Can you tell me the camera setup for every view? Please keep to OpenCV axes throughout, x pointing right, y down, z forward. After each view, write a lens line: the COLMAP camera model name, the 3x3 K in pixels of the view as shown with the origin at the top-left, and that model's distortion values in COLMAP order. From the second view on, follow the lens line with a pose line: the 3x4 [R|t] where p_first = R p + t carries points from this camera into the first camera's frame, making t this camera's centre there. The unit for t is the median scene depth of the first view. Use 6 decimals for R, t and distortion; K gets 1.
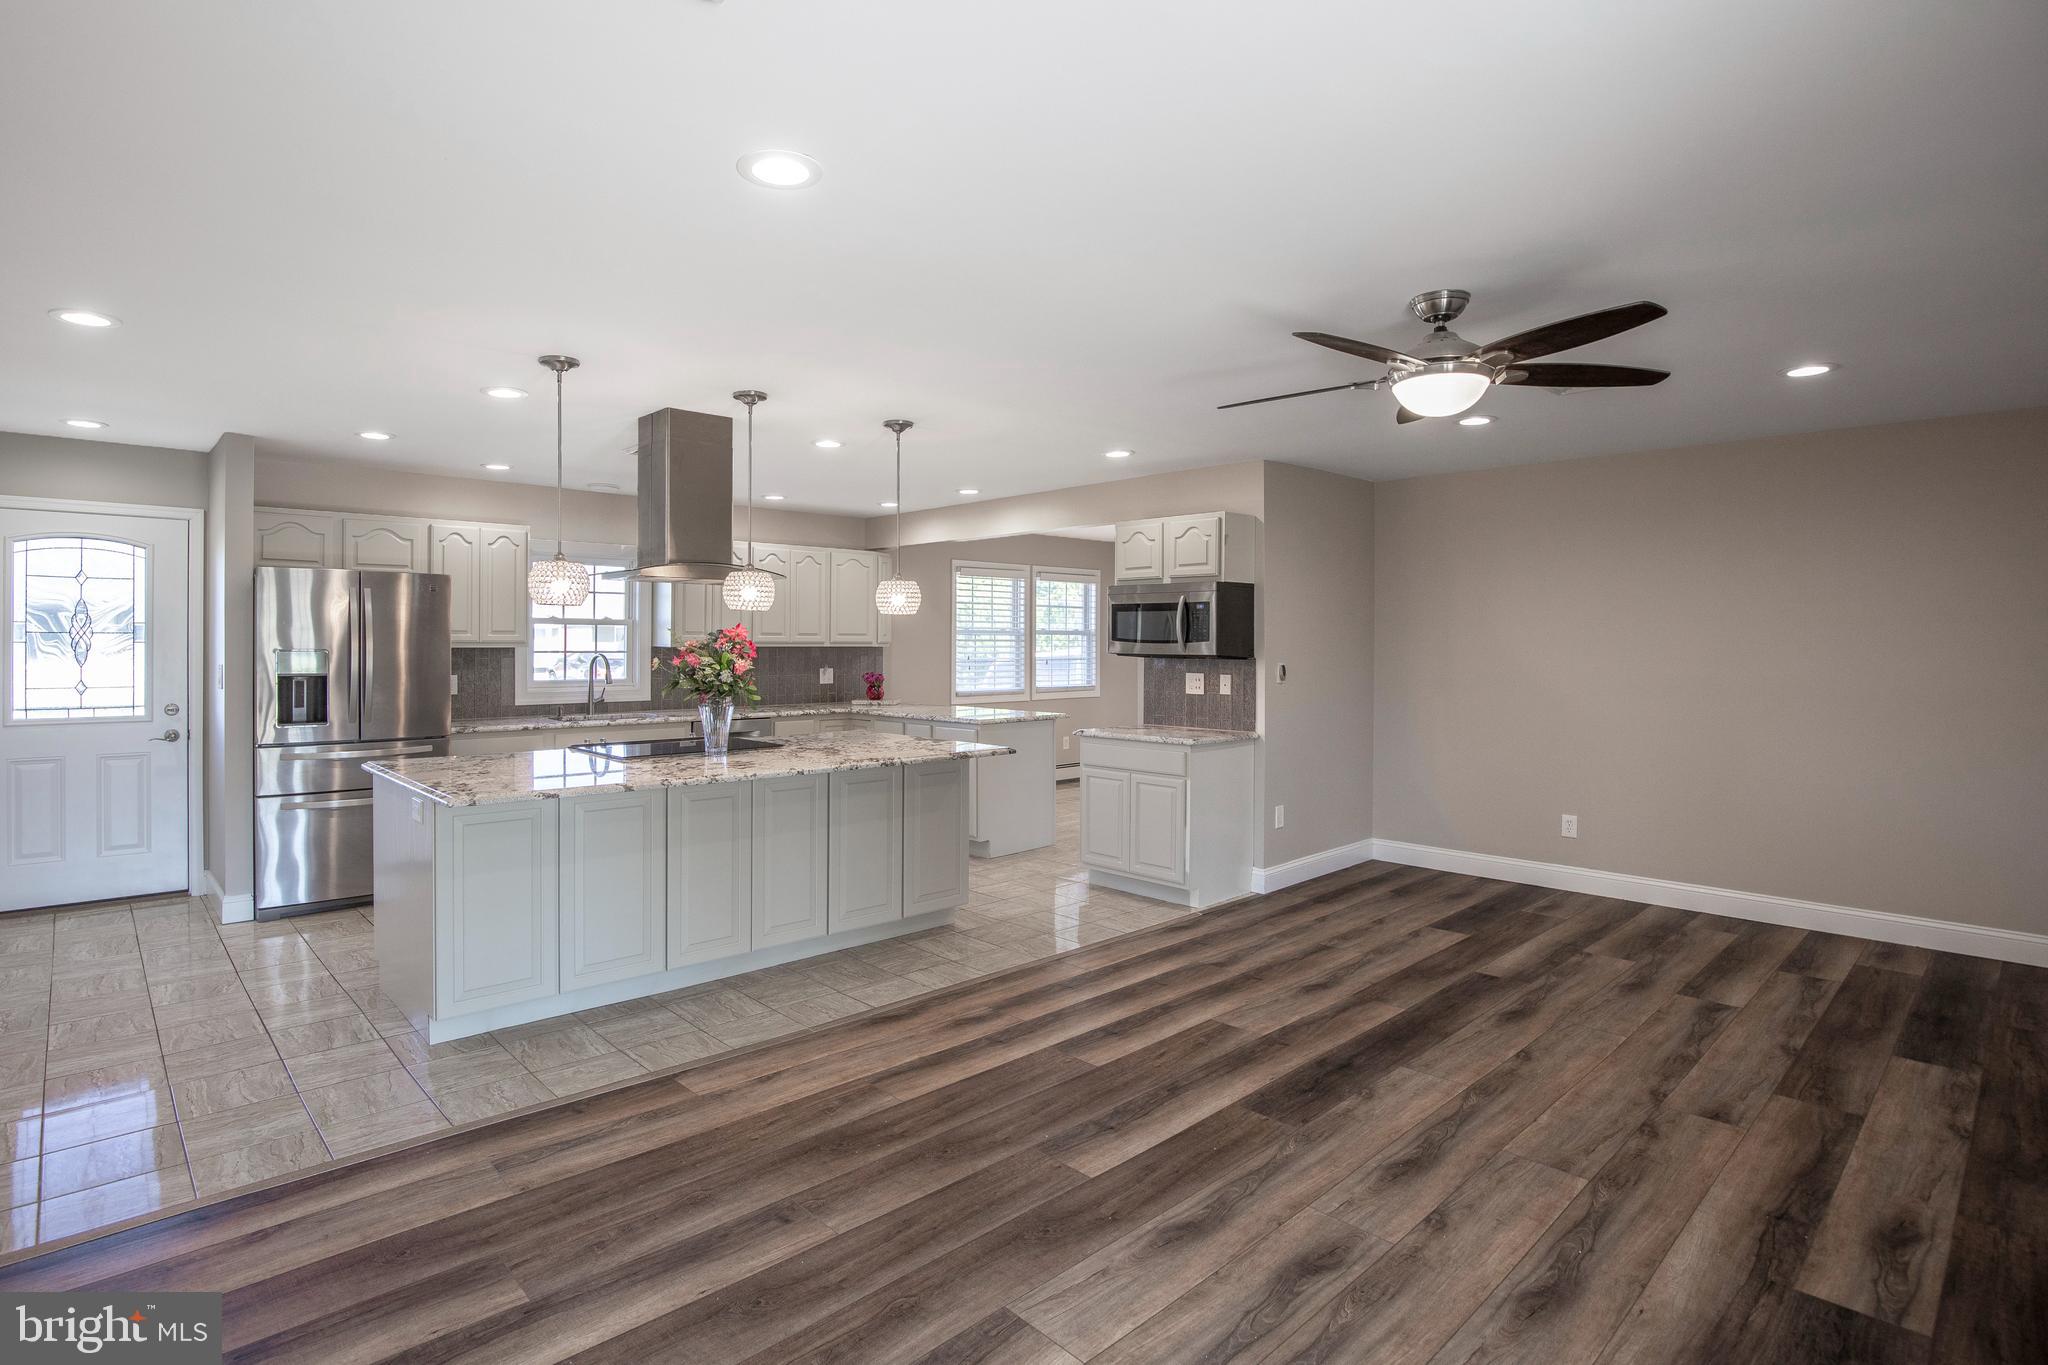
lens RADIAL K [[1029.3, 0, 968.6], [0, 1029.3, 652.7], [0, 0, 1]] dist [-0.050784, 0.012849]
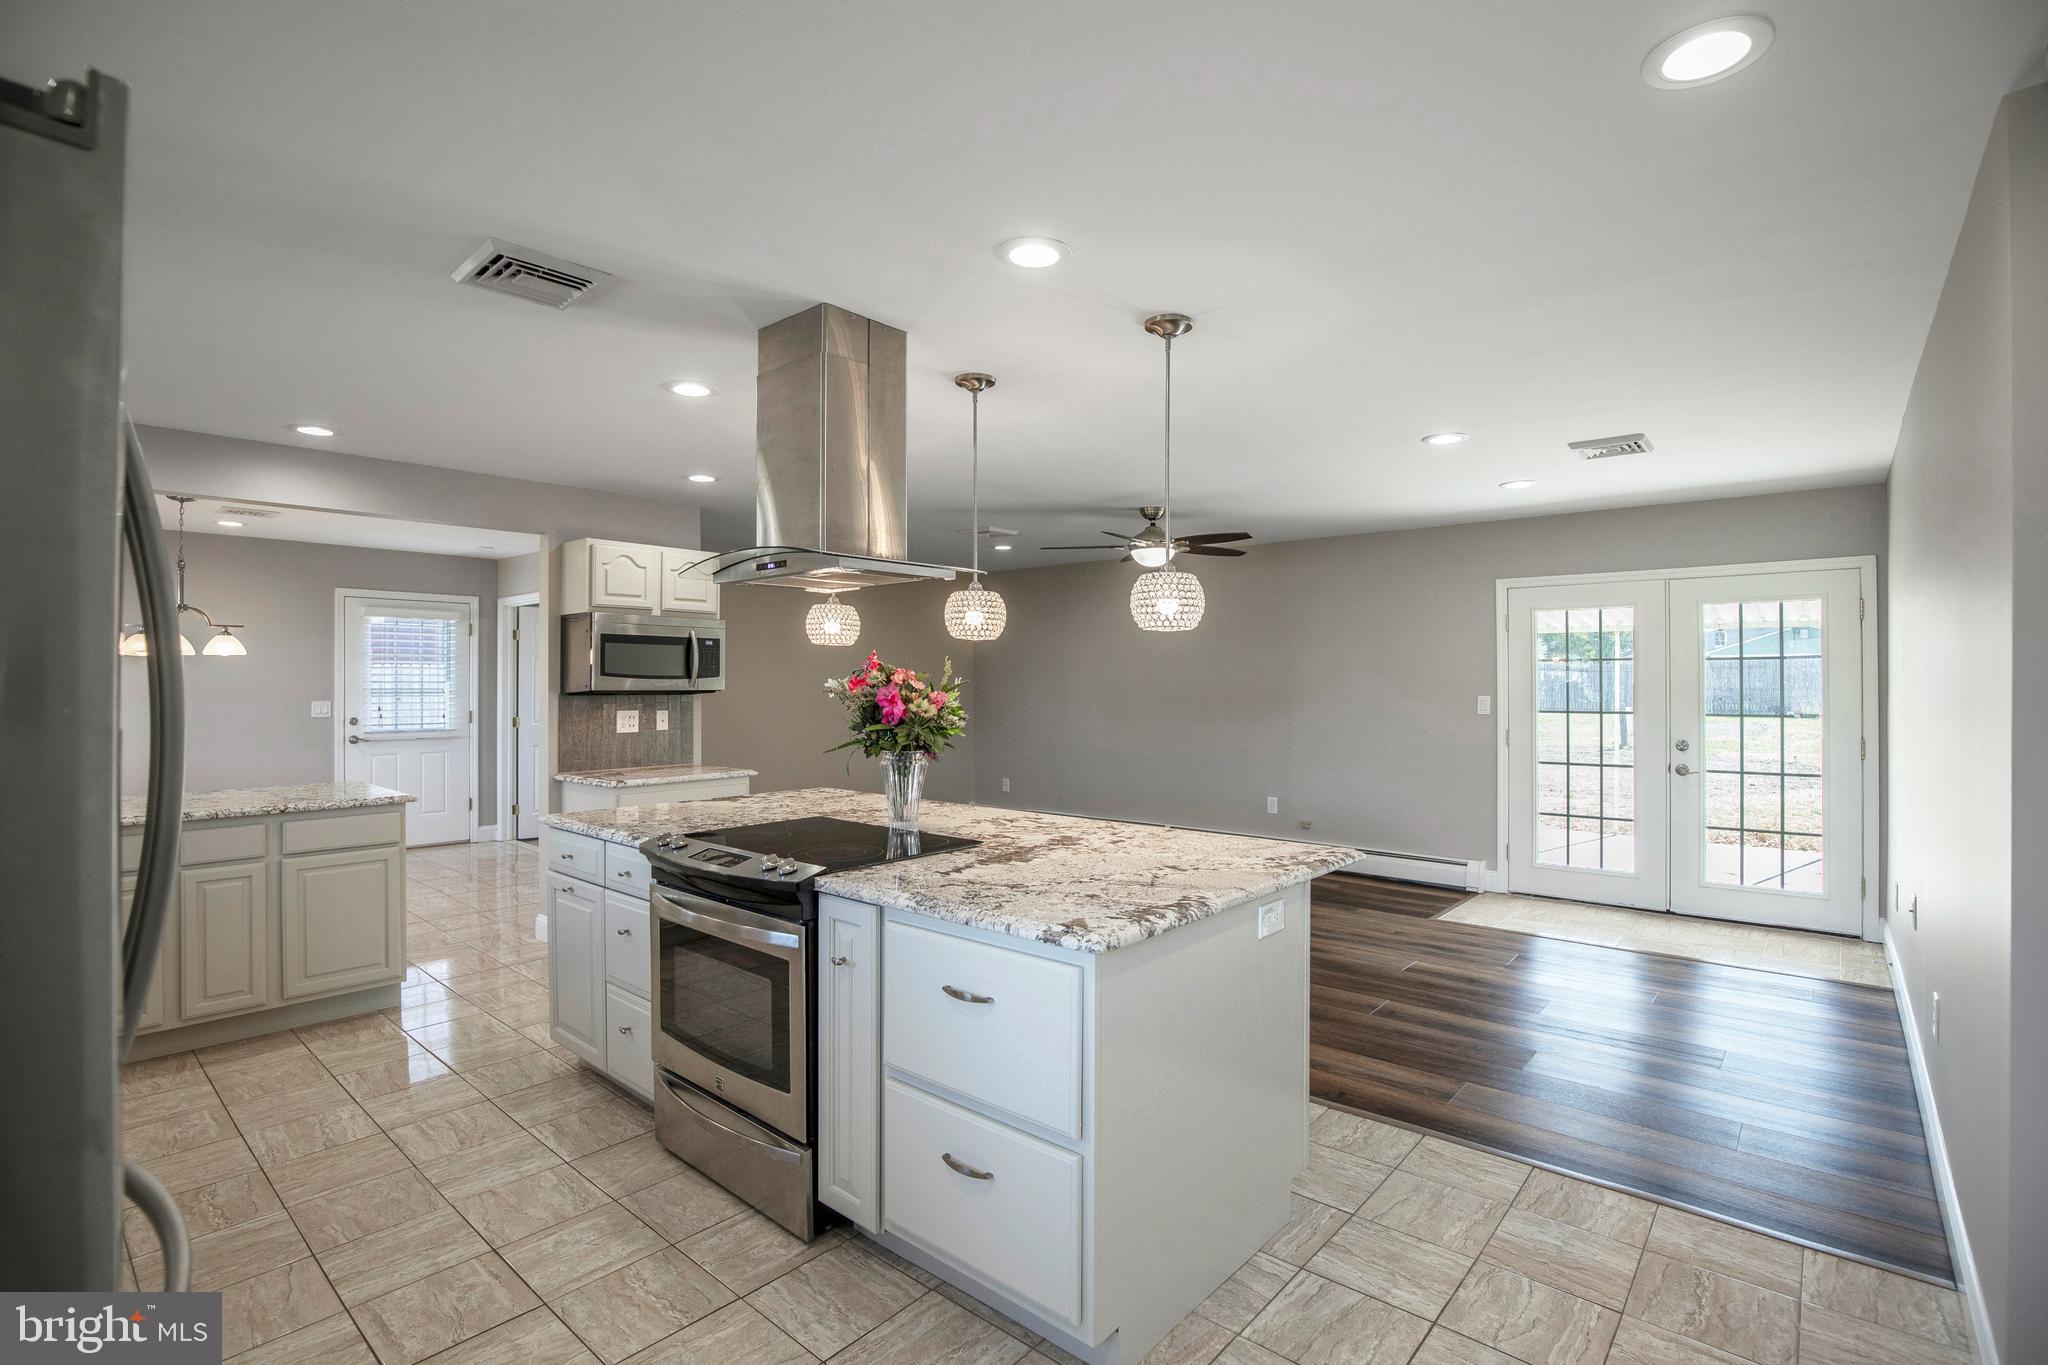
lens RADIAL K [[952.6, 0, 1030.4], [0, 952.6, 679.0], [0, 0, 1]] dist [-0.038815, 0.008057]
pose [[-0.114136, 0.004265, 0.993456, -0.934373], [0.008800, 0.999956, -0.003282, -0.004400], [-0.993426, 0.008368, -0.114168, 0.963127]]
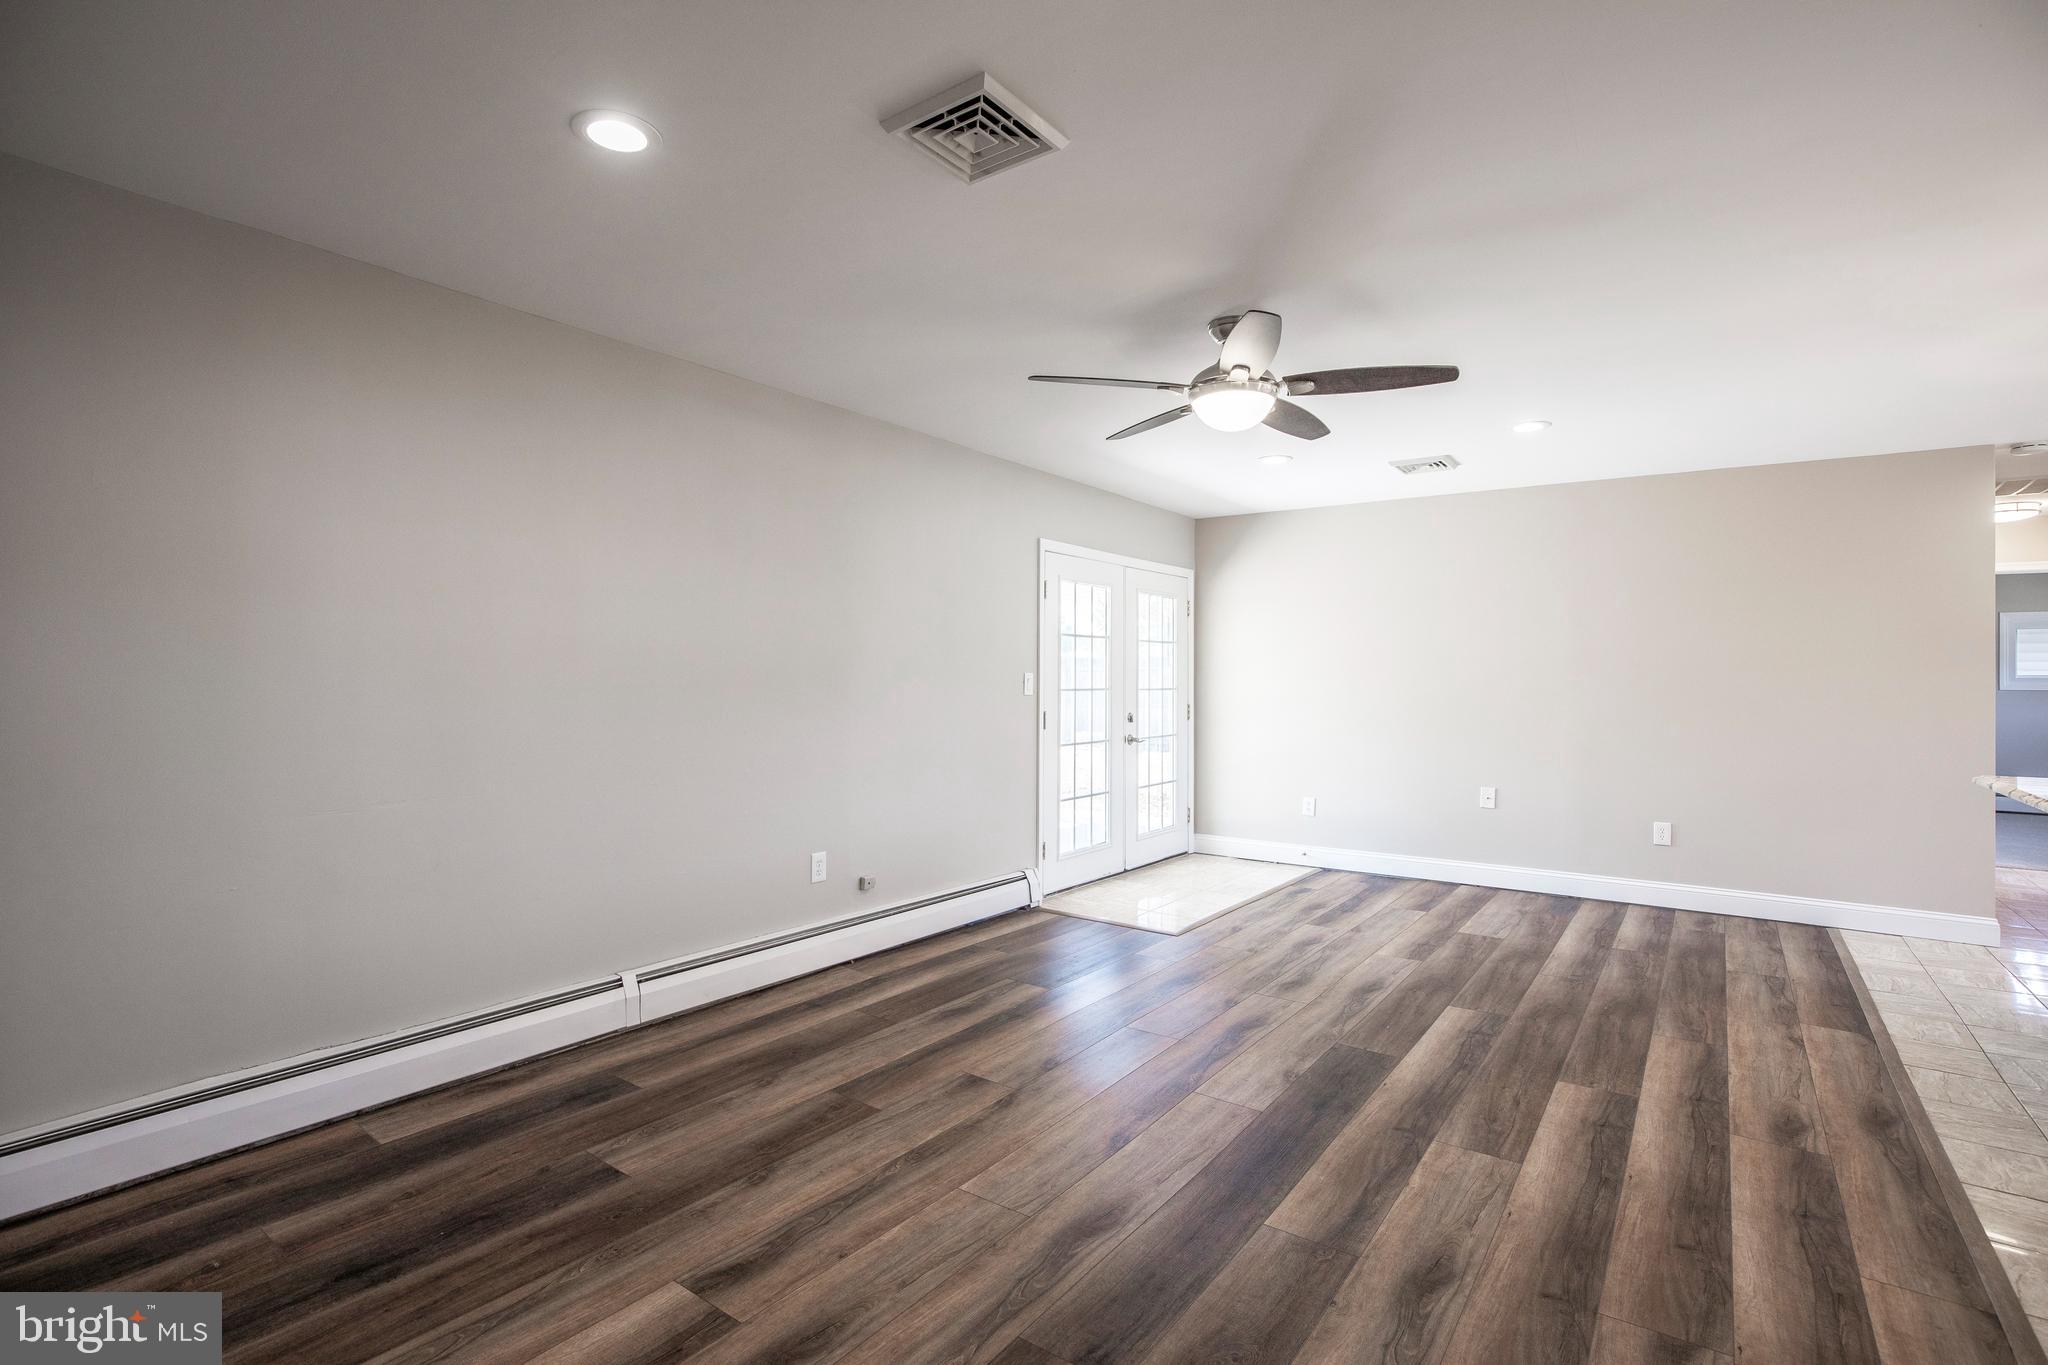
lens RADIAL K [[952.6, 0, 1030.4], [0, 952.6, 679.0], [0, 0, 1]] dist [-0.038815, 0.008057]
pose [[-0.980589, -0.007531, -0.195929, 0.582763], [-0.009568, 0.999910, 0.009454, 0.017795], [0.195840, 0.011145, -0.980572, 1.302115]]
